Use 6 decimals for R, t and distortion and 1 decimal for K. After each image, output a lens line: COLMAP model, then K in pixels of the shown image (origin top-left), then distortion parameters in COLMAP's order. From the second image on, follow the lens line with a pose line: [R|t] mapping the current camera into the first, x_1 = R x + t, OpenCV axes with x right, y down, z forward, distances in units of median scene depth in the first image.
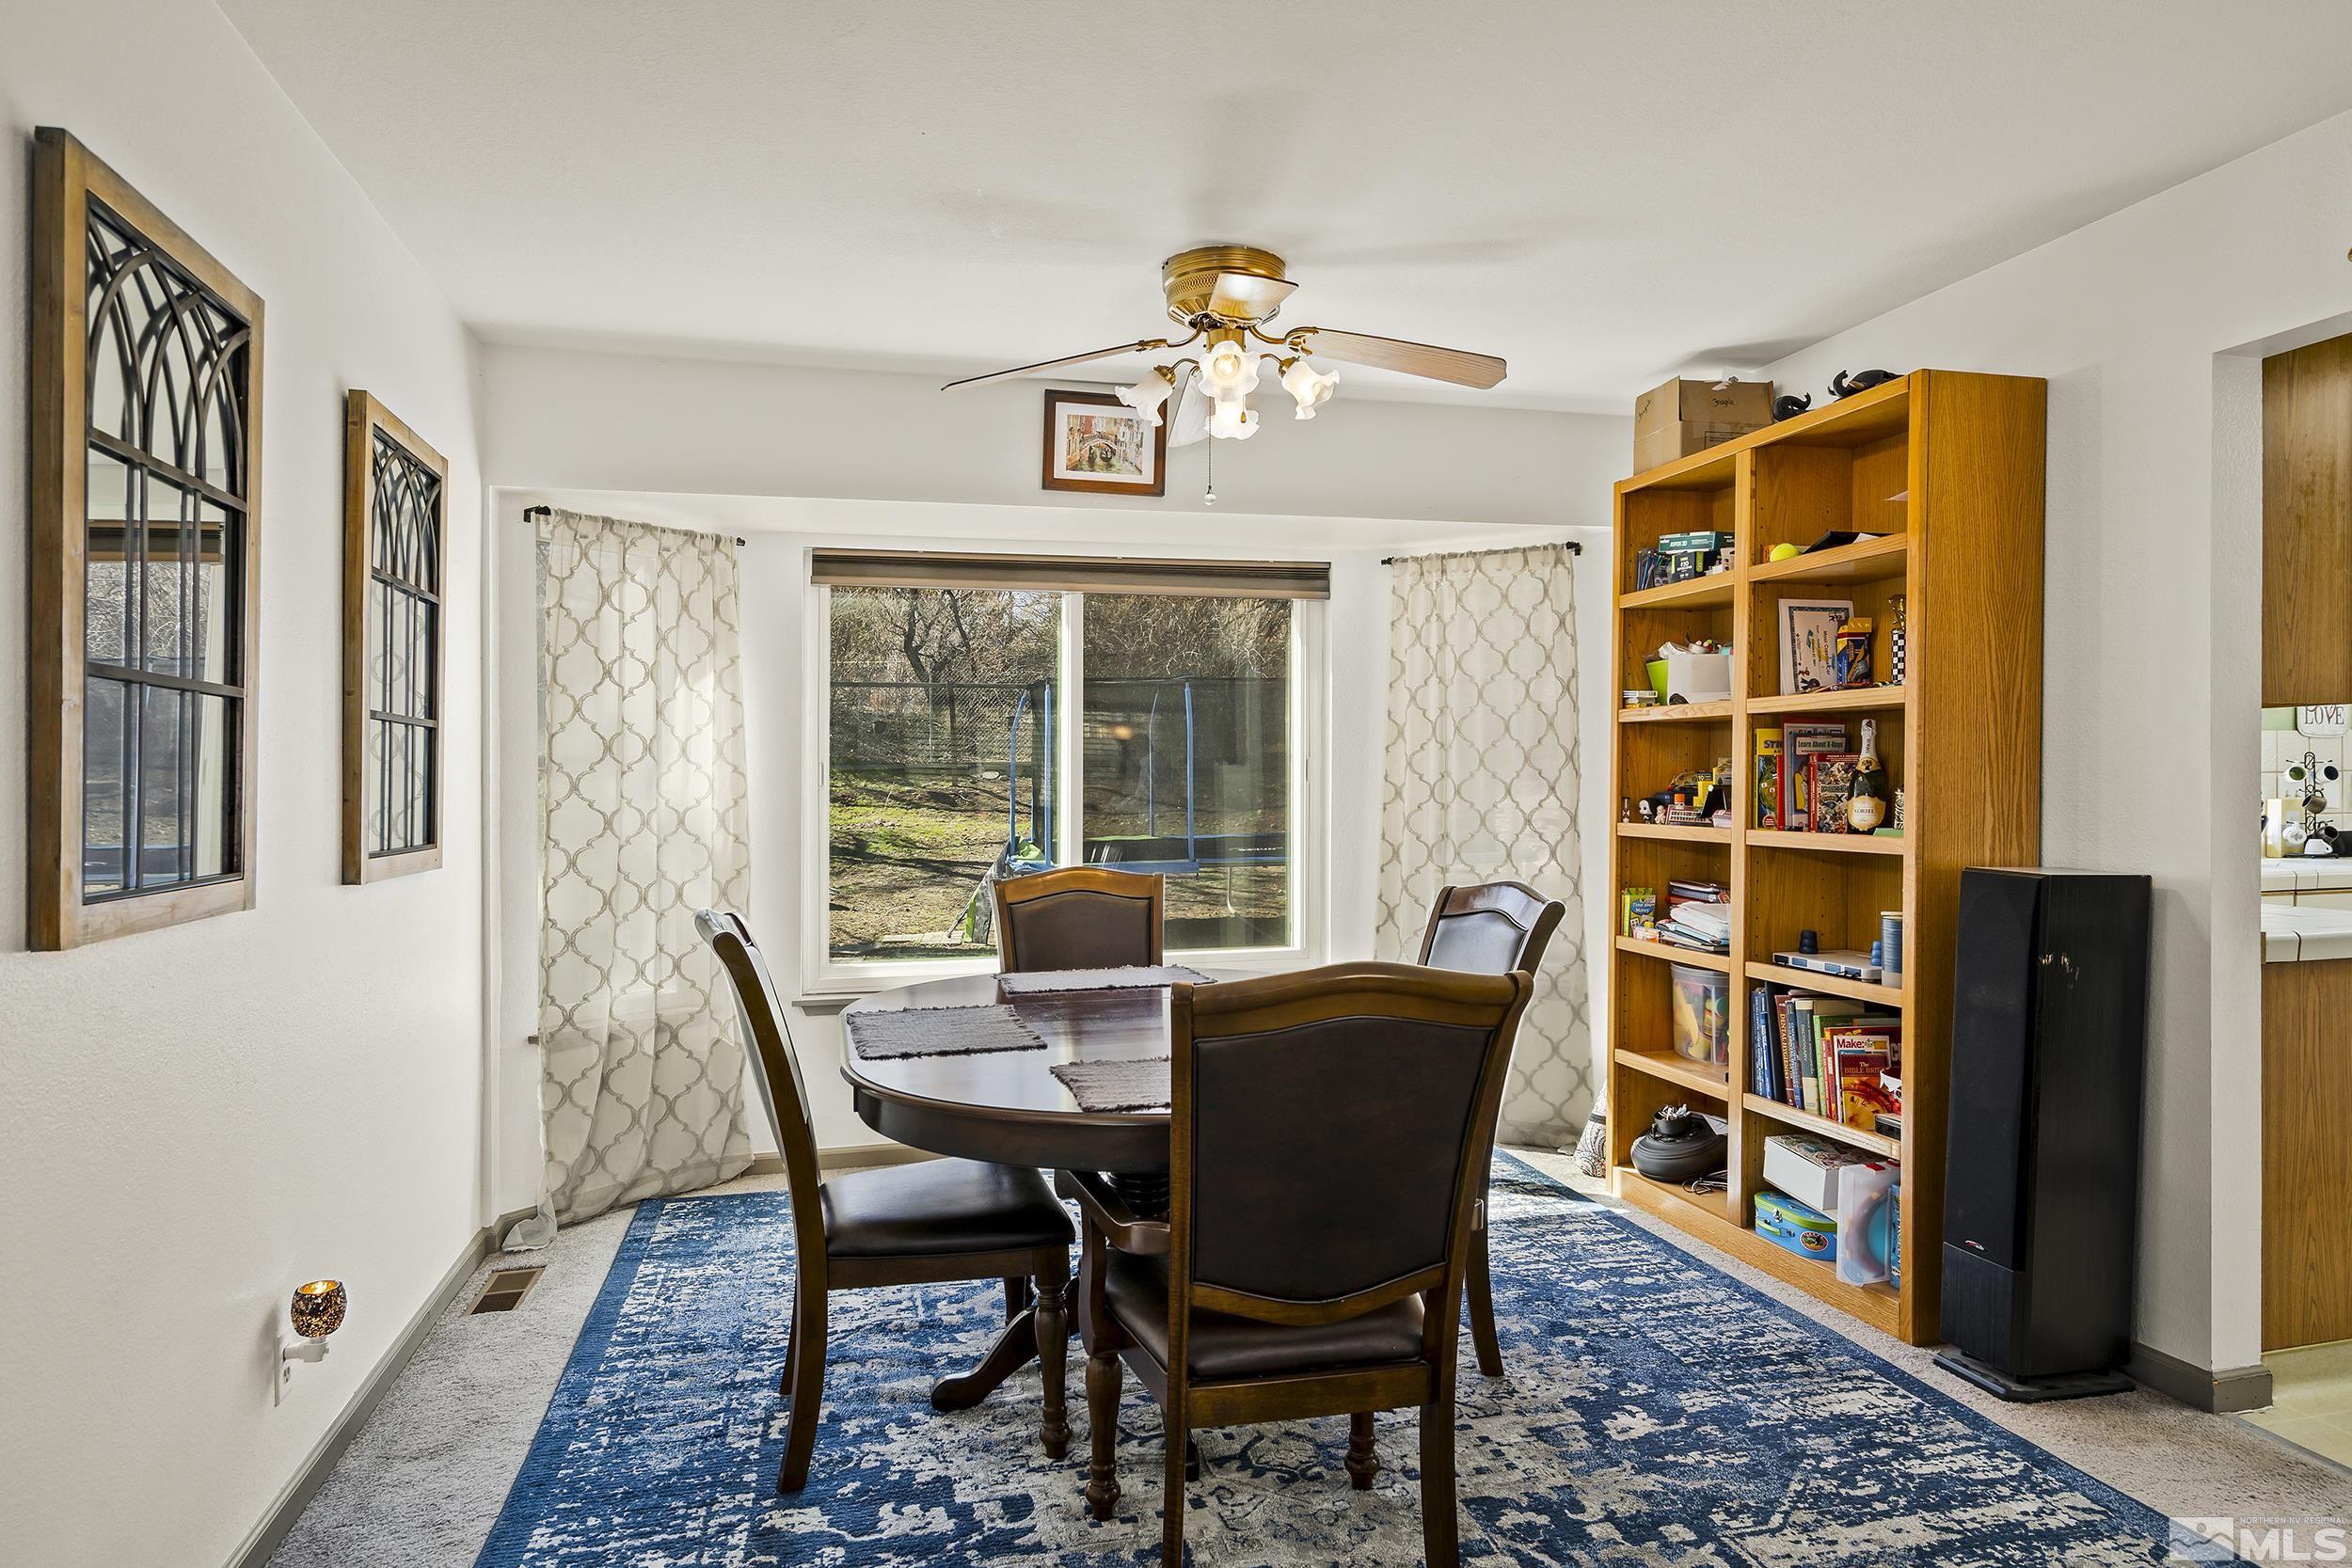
lens RADIAL K [[1424.1, 0, 1181.2], [0, 1424.1, 784.5], [0, 0, 1]] dist [0.020575, 0.000710]
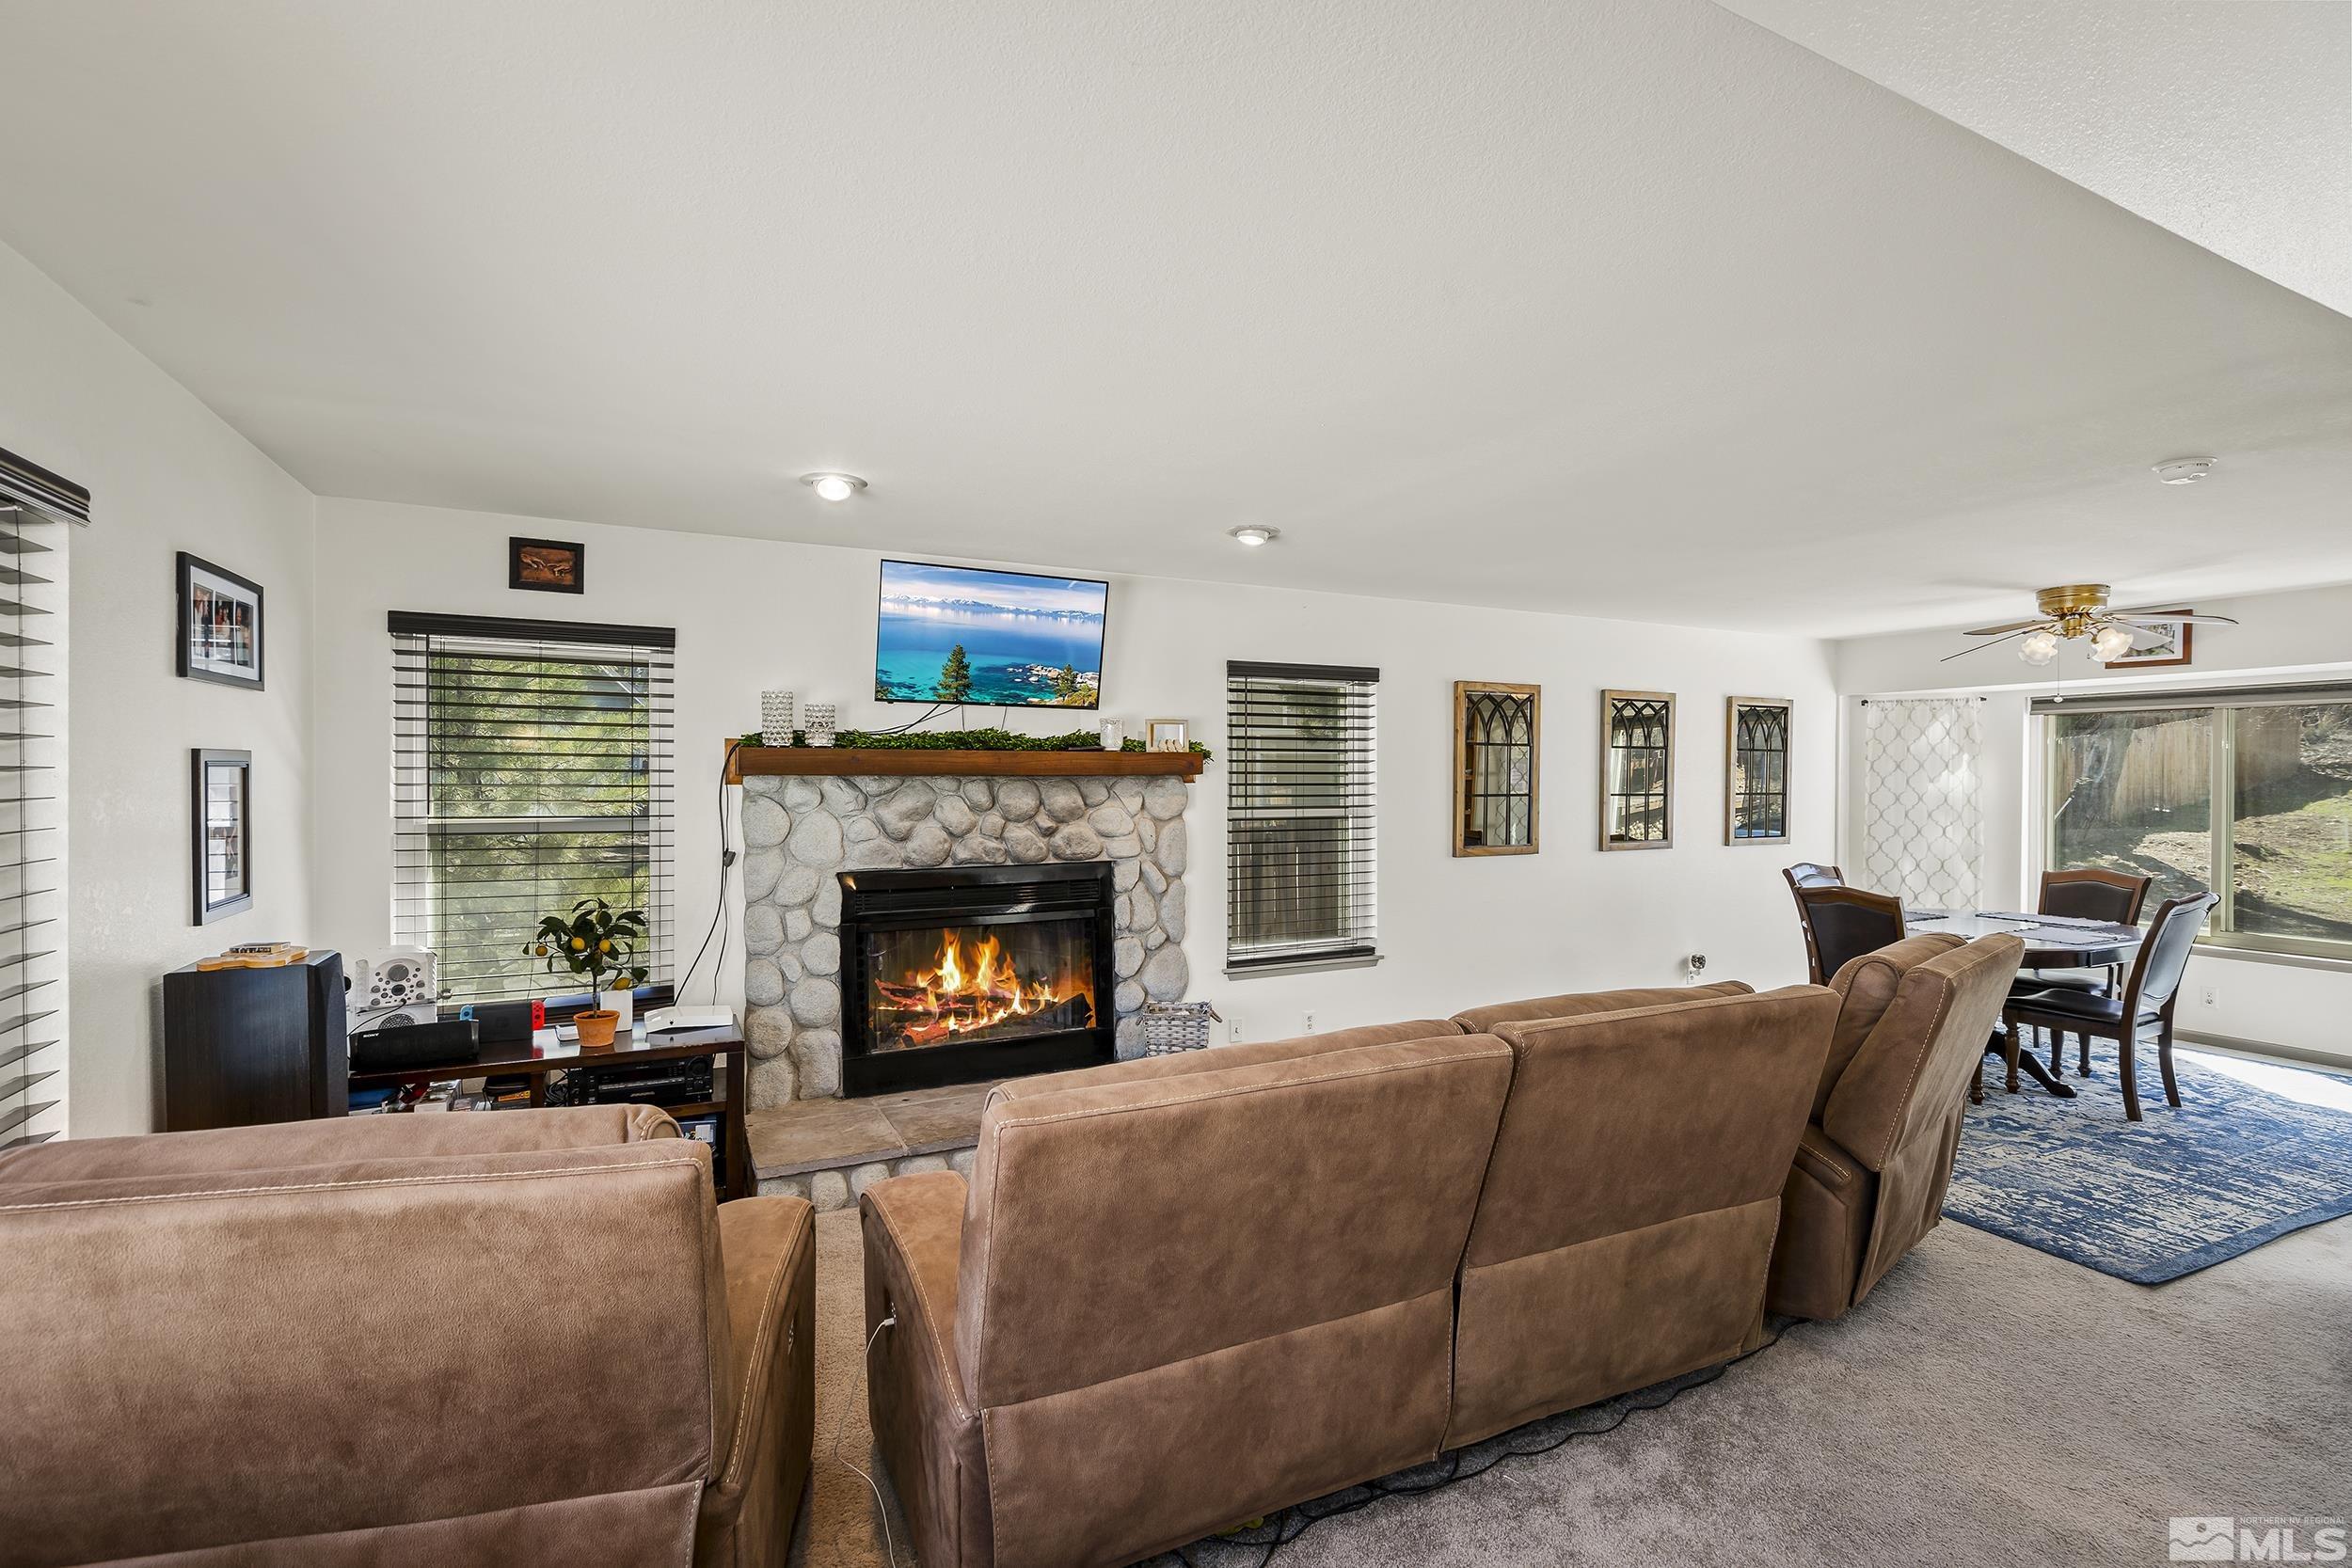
lens RADIAL K [[1030.1, 0, 1173.8], [0, 1030.1, 781.1], [0, 0, 1]] dist [-0.001246, -0.000023]
pose [[0.194545, 0.015237, -0.980775, 1.736598], [-0.001254, 0.999882, 0.015286, -0.133787], [0.980893, -0.001744, 0.194541, -0.837137]]
